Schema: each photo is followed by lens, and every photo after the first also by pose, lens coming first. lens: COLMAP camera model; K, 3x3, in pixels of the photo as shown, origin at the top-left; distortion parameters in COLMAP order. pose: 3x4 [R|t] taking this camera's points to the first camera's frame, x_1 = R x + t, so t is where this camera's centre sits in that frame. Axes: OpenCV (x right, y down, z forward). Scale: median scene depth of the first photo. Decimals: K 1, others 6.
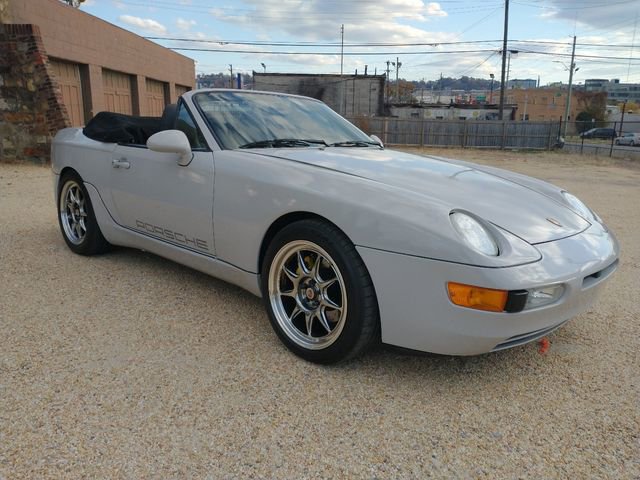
lens RADIAL K [[543.6, 0, 324.6], [0, 543.6, 235.5], [0, 0, 1]] dist [-0.009134, -0.032692]
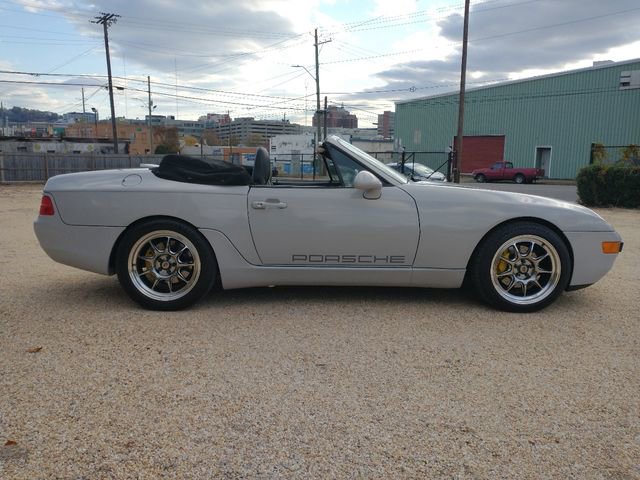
lens RADIAL K [[543.6, 0, 316.7], [0, 543.6, 241.2], [0, 0, 1]] dist [-0.009134, -0.032692]
pose [[0.687494, -0.121060, 0.716028, -0.185229], [0.154624, 0.987799, 0.018547, -0.011181], [-0.709537, 0.097964, 0.697825, 0.038975]]
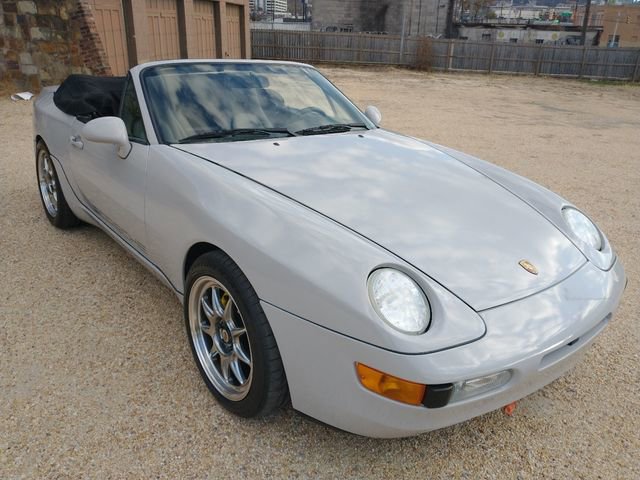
lens RADIAL K [[543.6, 0, 325.7], [0, 543.6, 237.9], [0, 0, 1]] dist [-0.009134, -0.032692]
pose [[0.991648, 0.053572, -0.117317, 0.027194], [-0.034819, 0.987076, 0.156426, -0.022723], [0.124181, -0.151034, 0.980698, 0.023068]]
